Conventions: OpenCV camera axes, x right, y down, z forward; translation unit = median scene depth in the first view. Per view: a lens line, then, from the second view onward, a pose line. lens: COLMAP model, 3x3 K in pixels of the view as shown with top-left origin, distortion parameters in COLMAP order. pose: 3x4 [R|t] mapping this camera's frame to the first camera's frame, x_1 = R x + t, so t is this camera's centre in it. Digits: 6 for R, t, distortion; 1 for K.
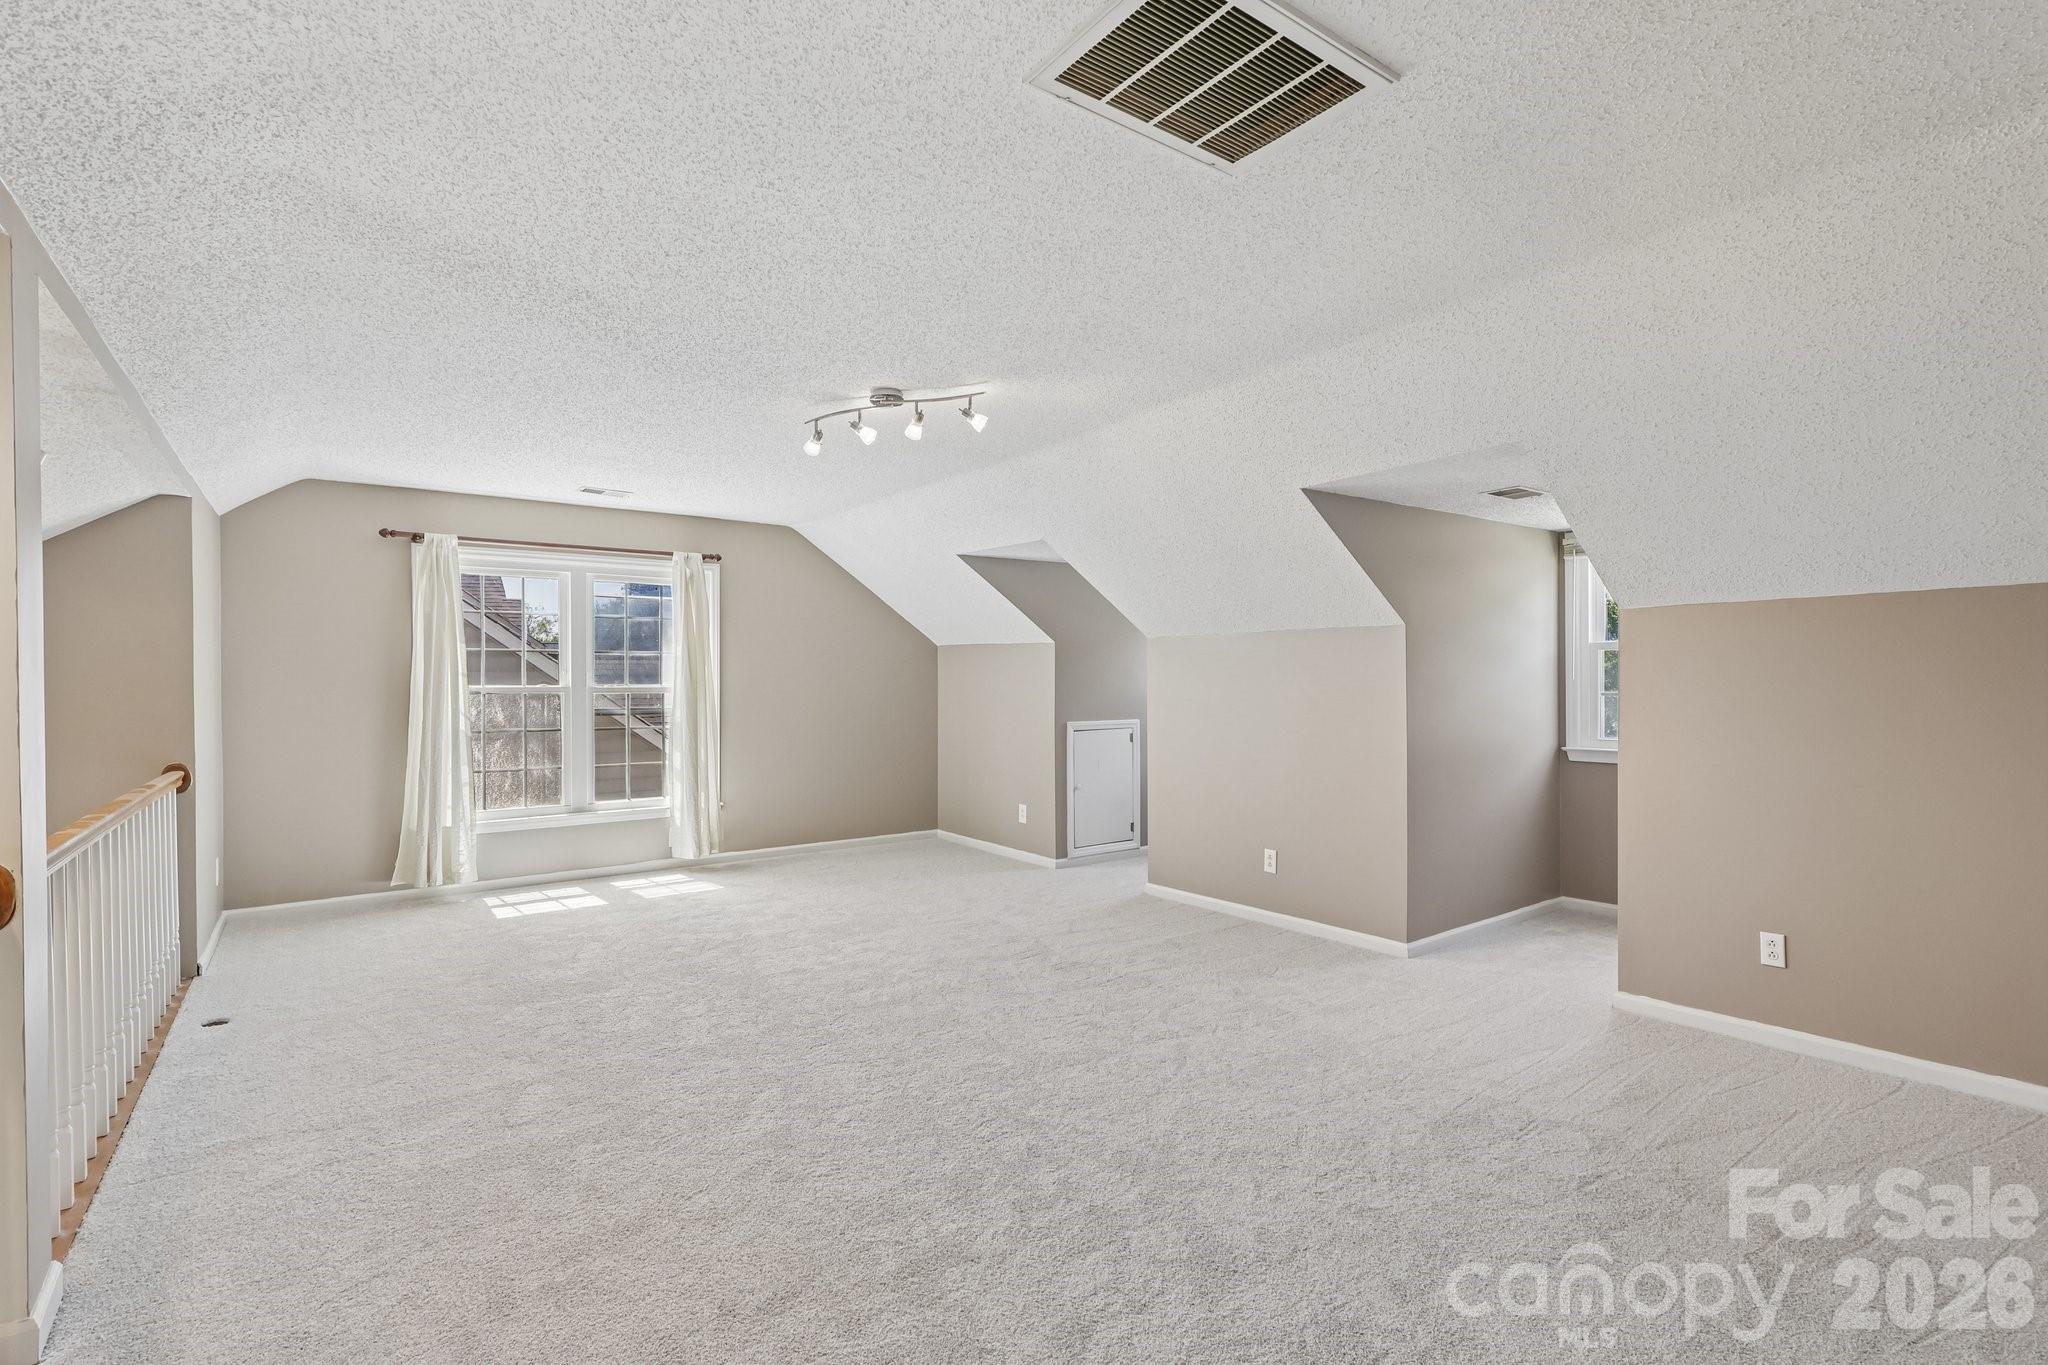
lens RADIAL K [[951.5, 0, 1025.2], [0, 951.5, 681.0], [0, 0, 1]] dist [-0.001192, 0.000691]
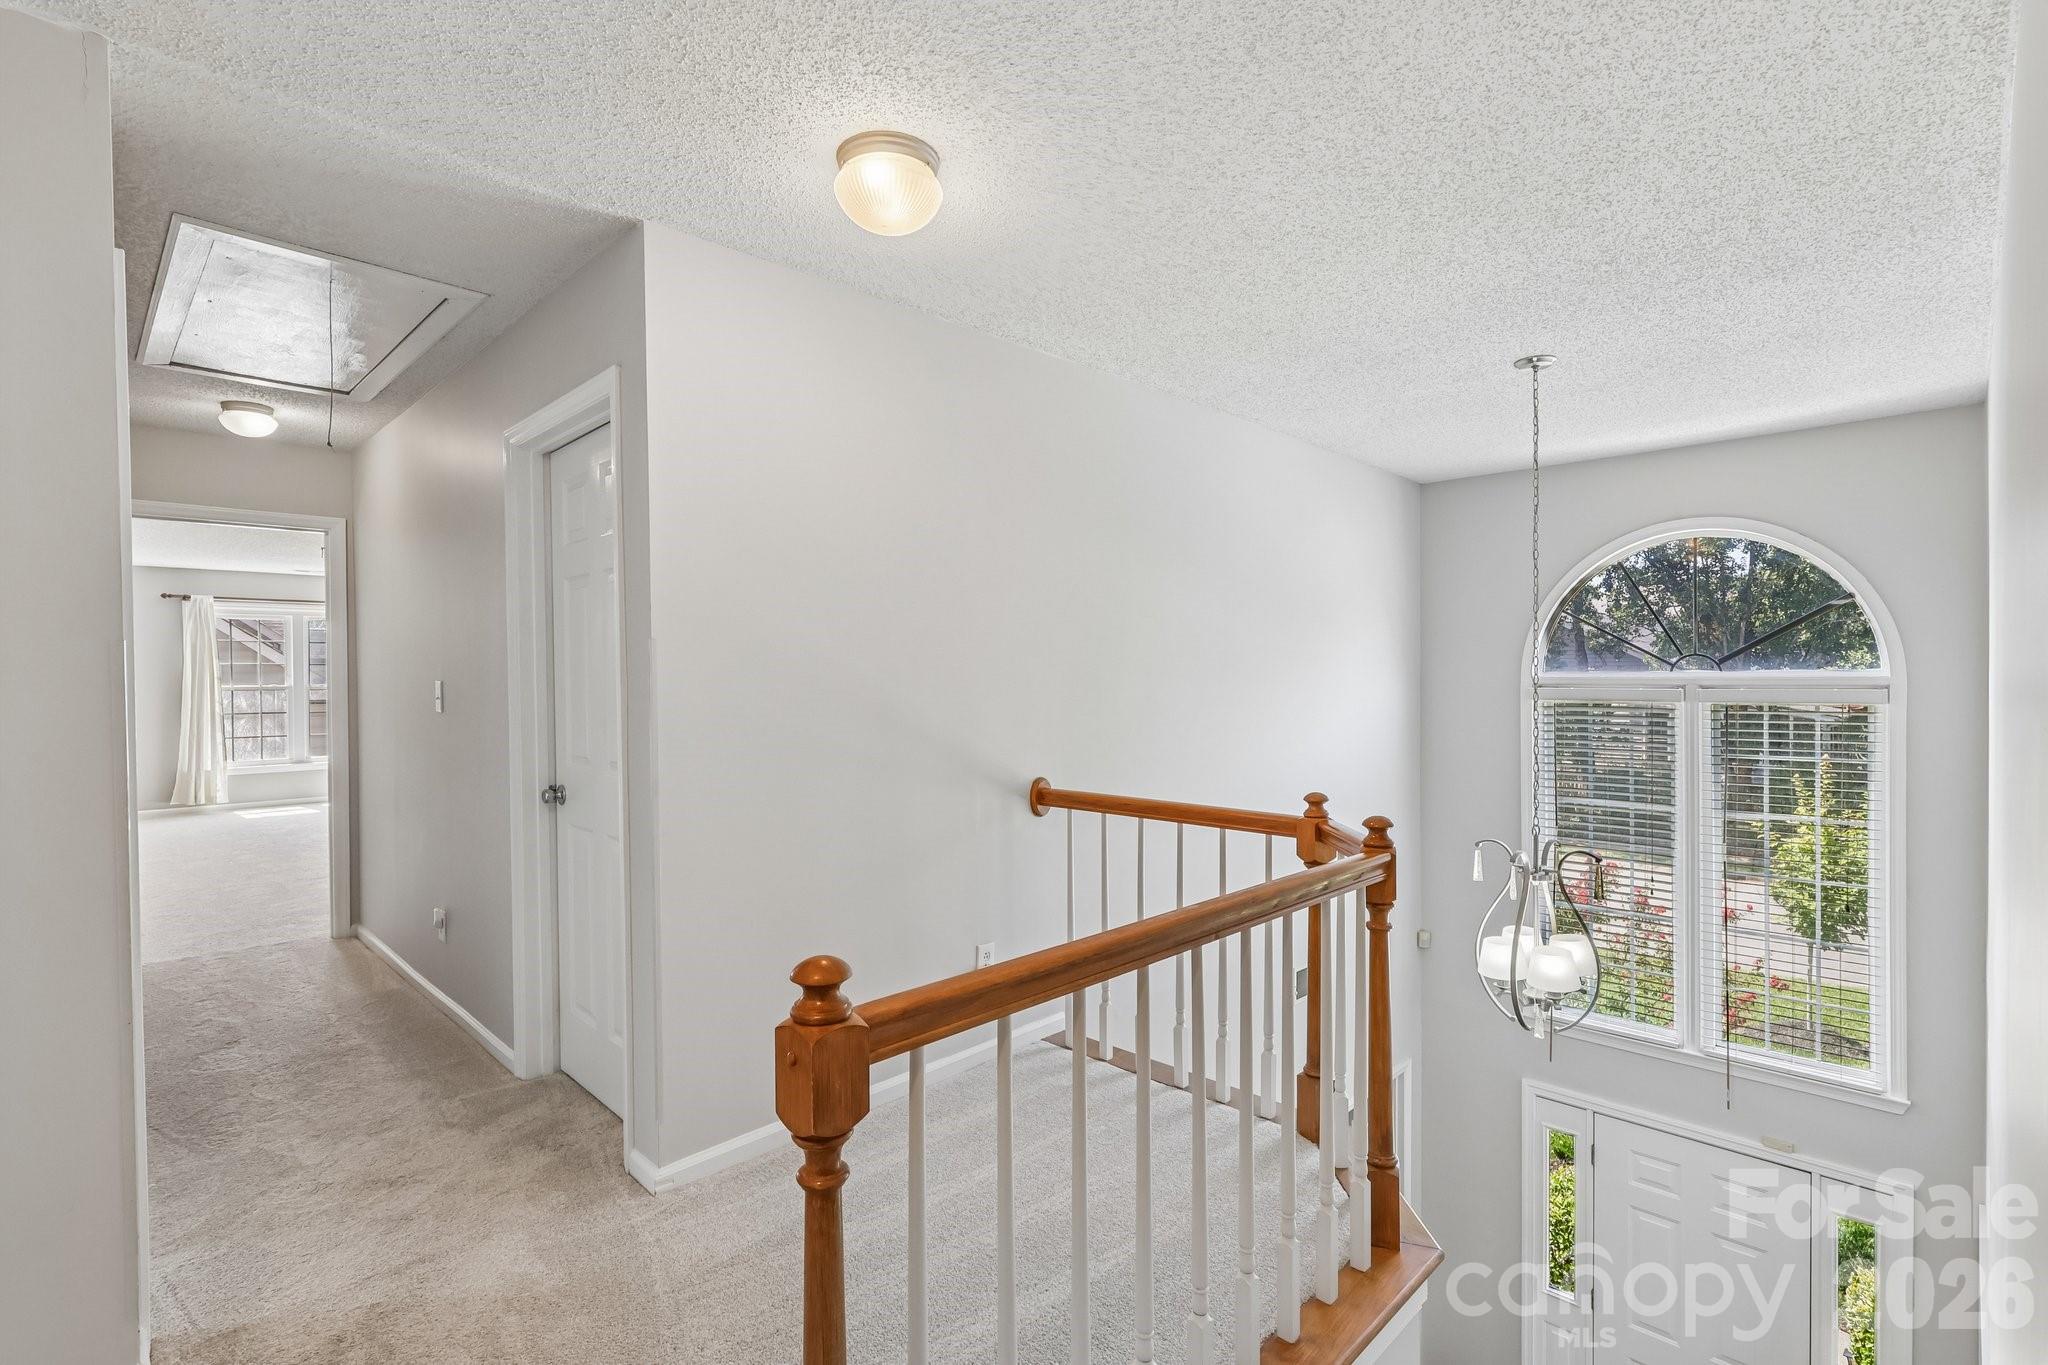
lens RADIAL K [[951.5, 0, 1023.5], [0, 951.5, 684.2], [0, 0, 1]] dist [-0.001192, 0.000691]
pose [[0.985379, -0.007290, 0.170219, 0.529607], [0.006609, 0.999968, 0.004566, 0.004407], [-0.170247, -0.003374, 0.985396, -0.904658]]
